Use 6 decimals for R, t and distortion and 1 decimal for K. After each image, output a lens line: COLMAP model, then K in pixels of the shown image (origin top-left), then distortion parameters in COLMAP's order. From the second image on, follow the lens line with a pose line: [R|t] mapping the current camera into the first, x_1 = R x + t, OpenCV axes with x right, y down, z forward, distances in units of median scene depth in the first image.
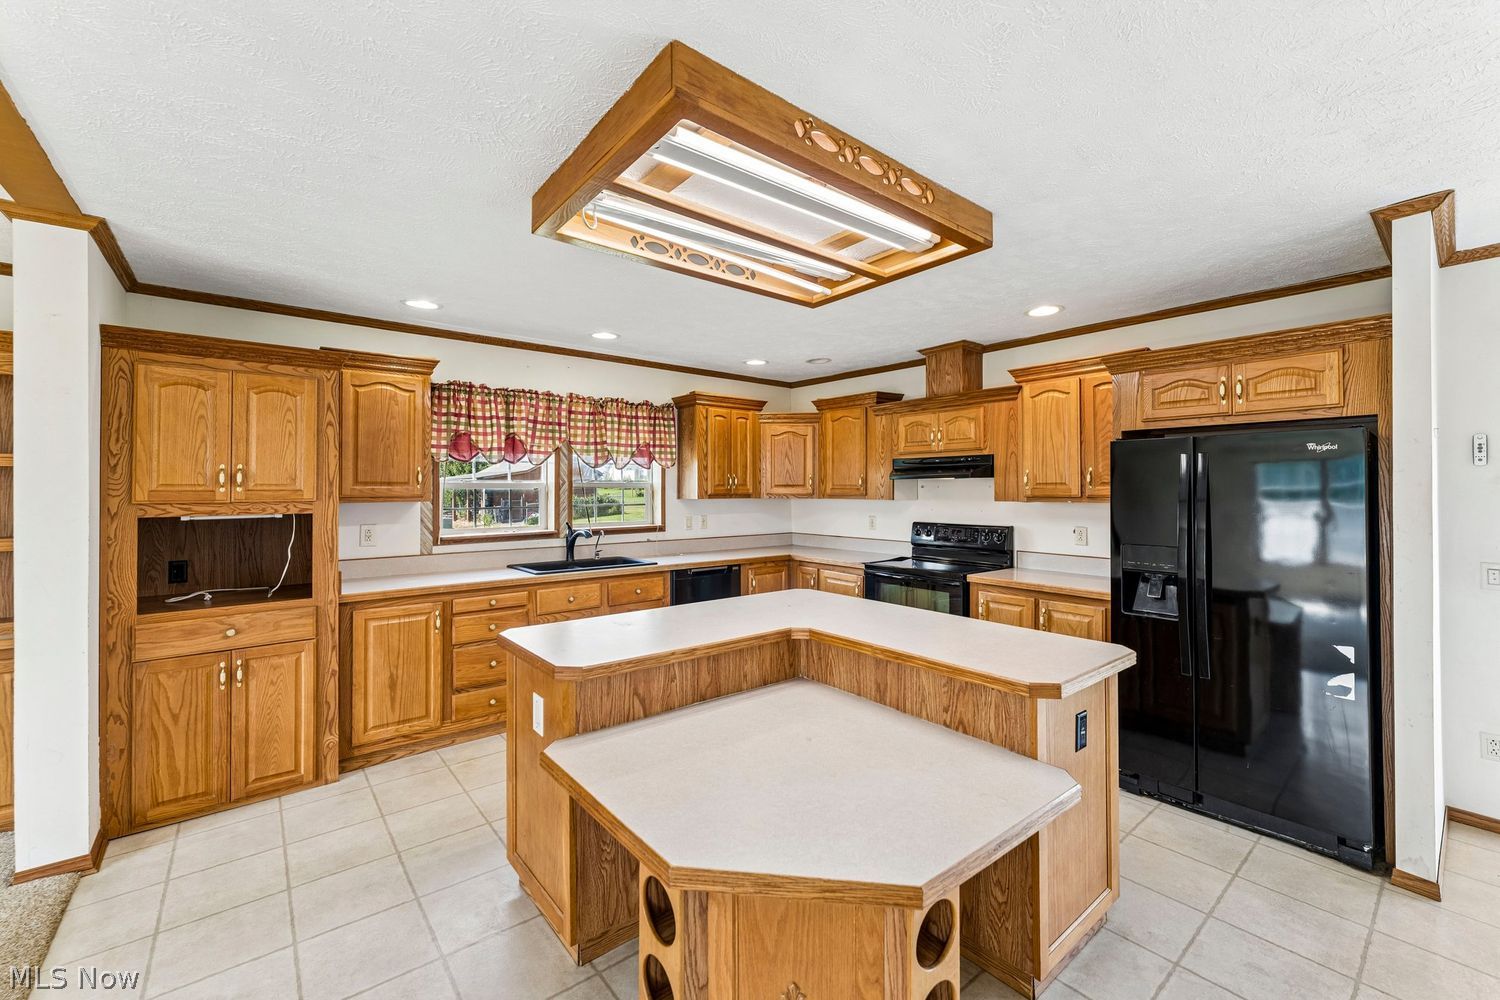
lens RADIAL K [[611.2, 0, 748.4], [0, 611.2, 487.0], [0, 0, 1]] dist [0.017647, -0.000149]
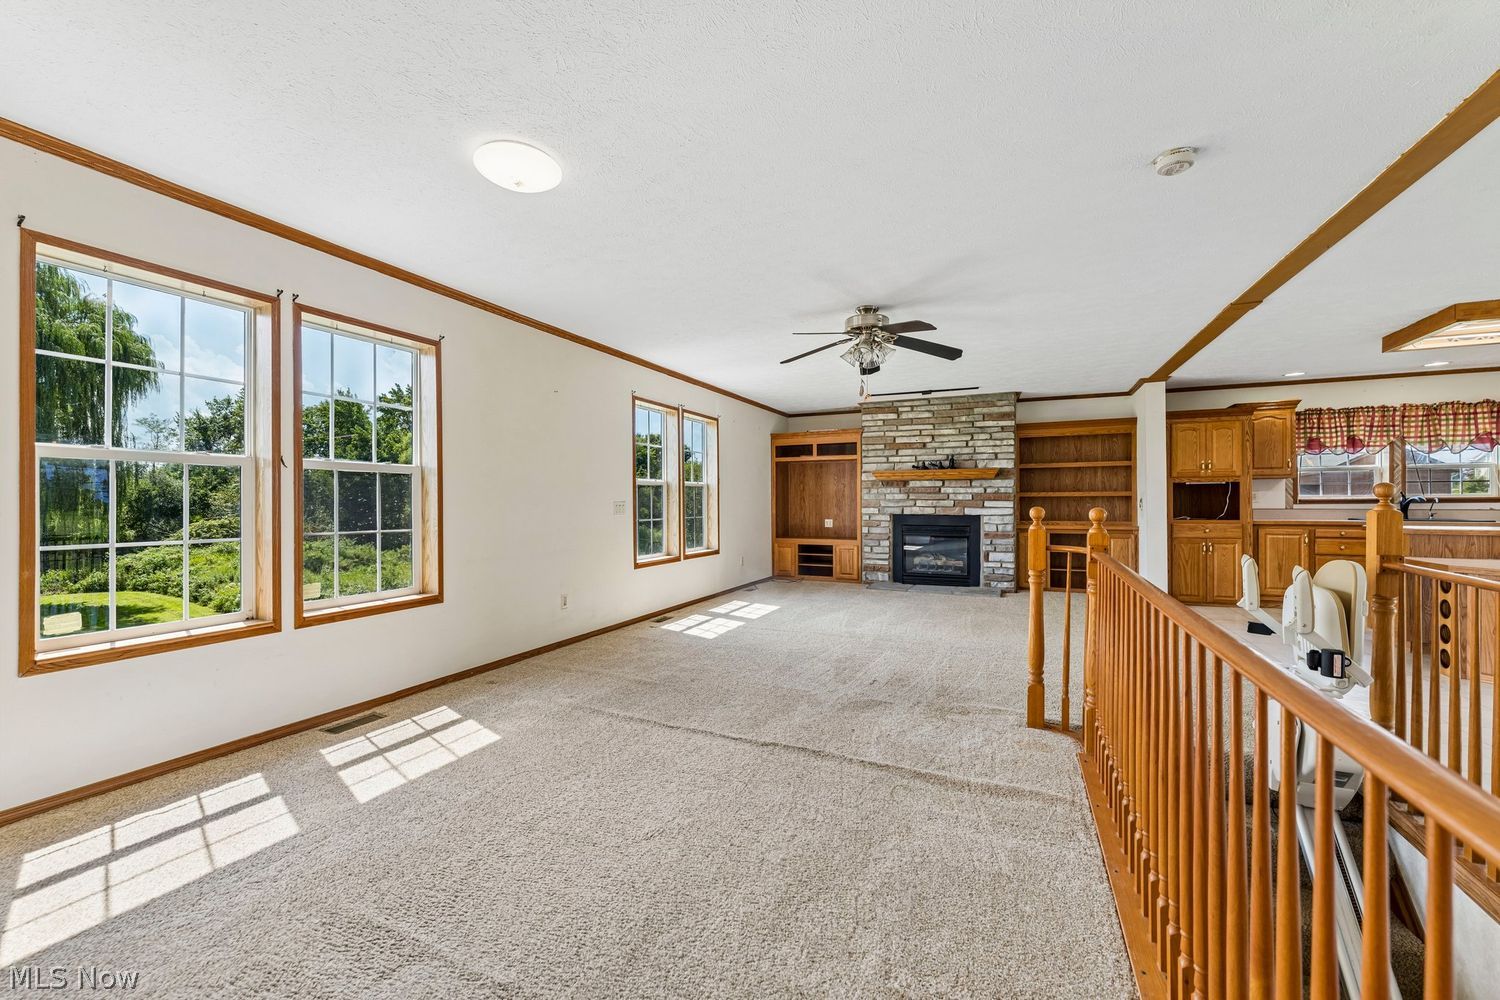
lens RADIAL K [[595.7, 0, 744.5], [0, 595.7, 500.9], [0, 0, 1]] dist [-0.000630, -0.000584]
pose [[0.448639, 0.000146, -0.893713, 0.283053], [0.008233, 0.999957, 0.004296, 0.062072], [0.893675, -0.009285, 0.448618, -1.088718]]
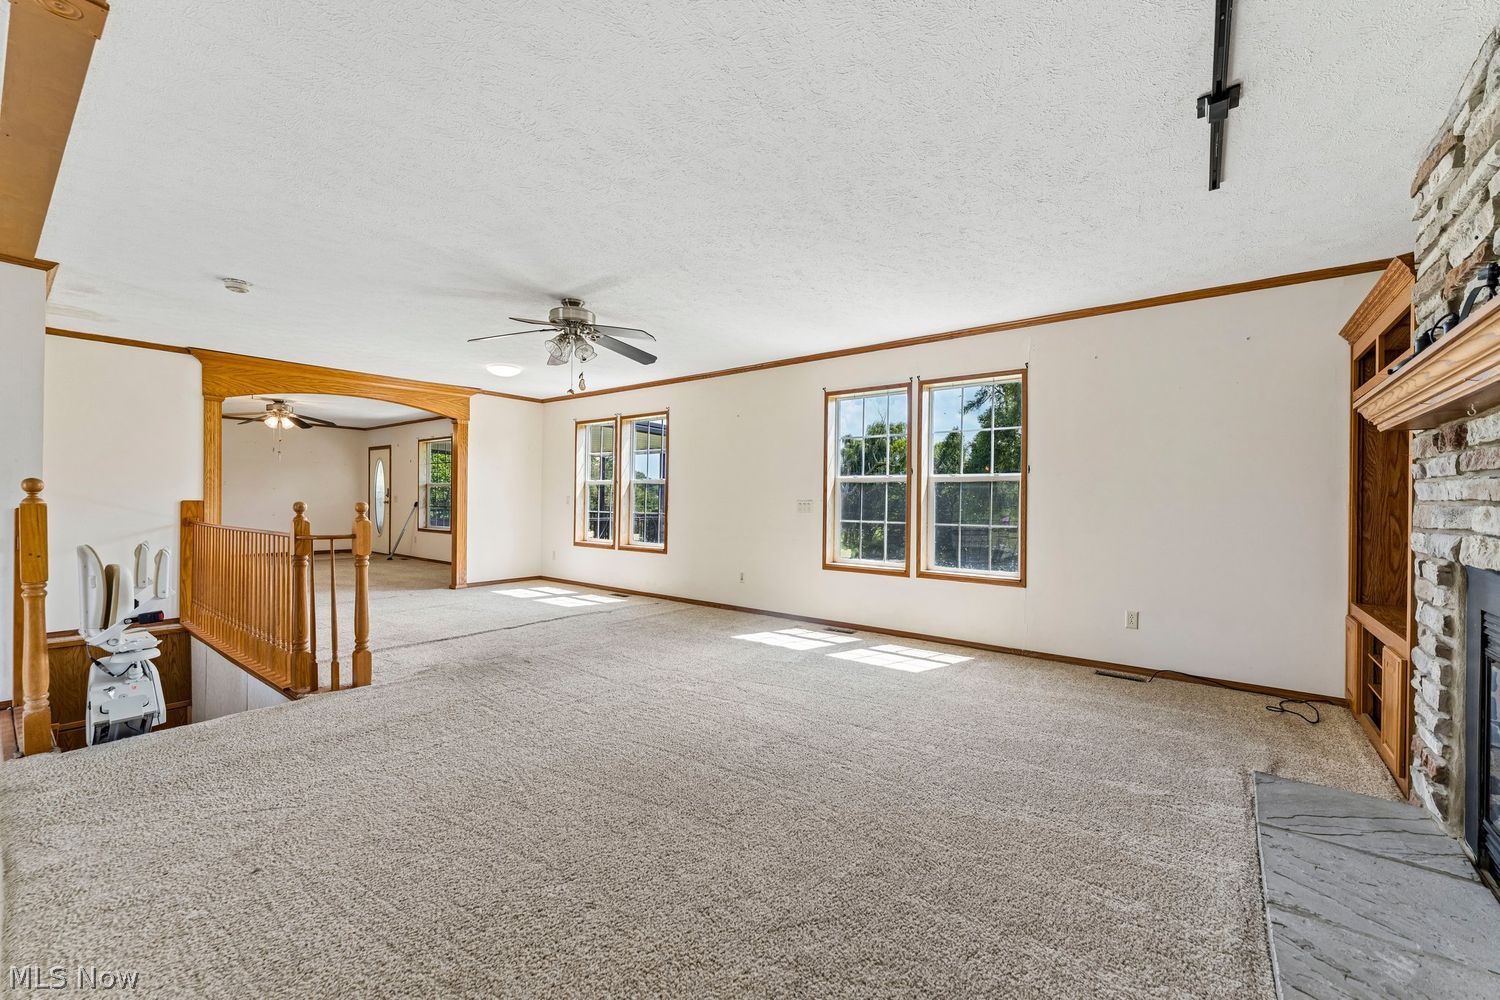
lens RADIAL K [[595.7, 0, 744.5], [0, 595.7, 500.9], [0, 0, 1]] dist [-0.000630, -0.000584]
pose [[-0.974767, -0.007307, -0.223104, -0.546987], [-0.006934, 0.999973, -0.002456, 0.073283], [0.223116, -0.000846, -0.974791, 0.489230]]
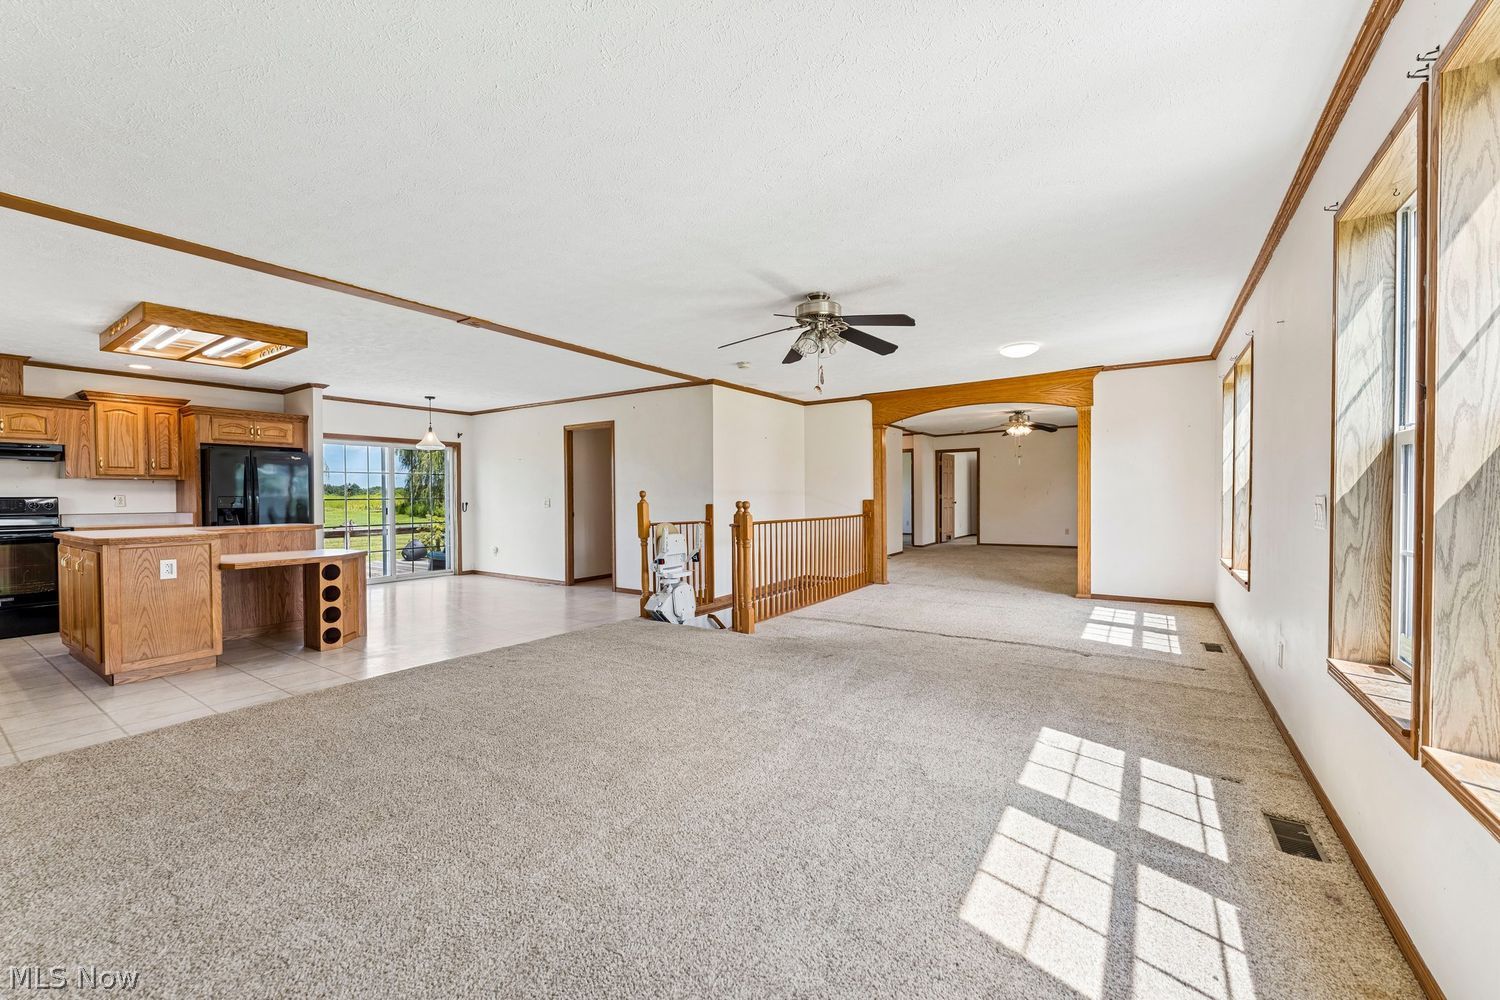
lens RADIAL K [[595.7, 0, 744.5], [0, 595.7, 500.9], [0, 0, 1]] dist [-0.000630, -0.000584]
pose [[-0.292190, -0.006550, 0.956338, -1.324139], [0.002388, 0.999968, 0.007578, 0.066626], [-0.956357, 0.004498, -0.292165, -0.101756]]
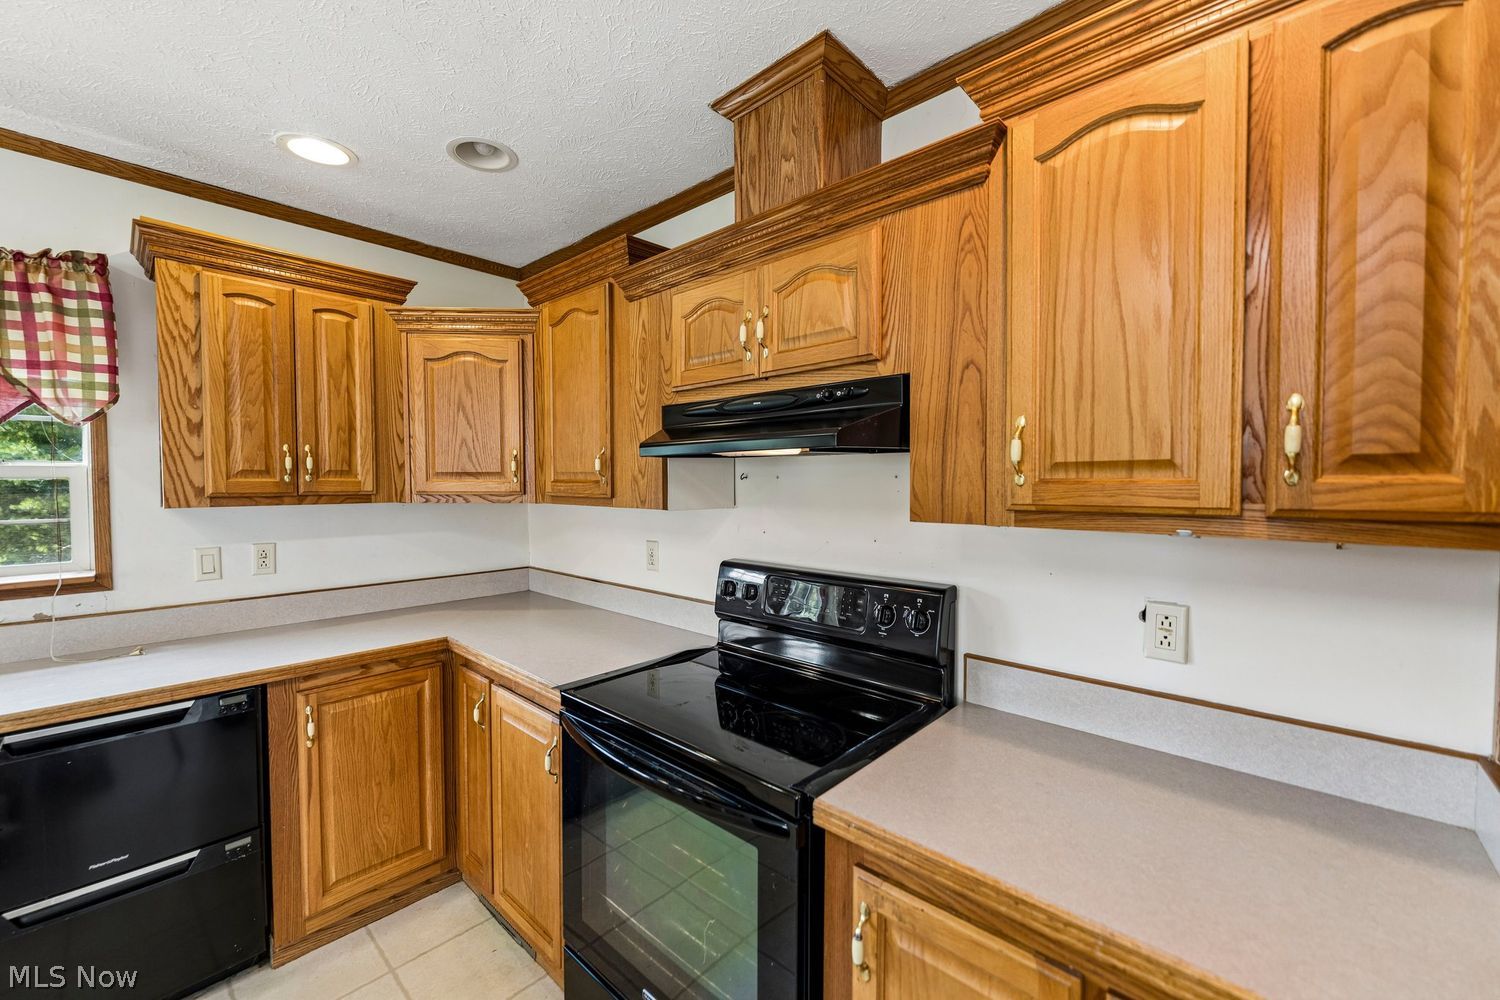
lens RADIAL K [[591.9, 0, 751.6], [0, 591.9, 498.3], [0, 0, 1]] dist [0.000765, -0.000097]
pose [[0.990246, -0.002135, 0.139311, 0.263623], [-0.002241, 0.999509, 0.031244, 0.001763], [-0.139309, -0.031251, 0.989756, 0.673492]]
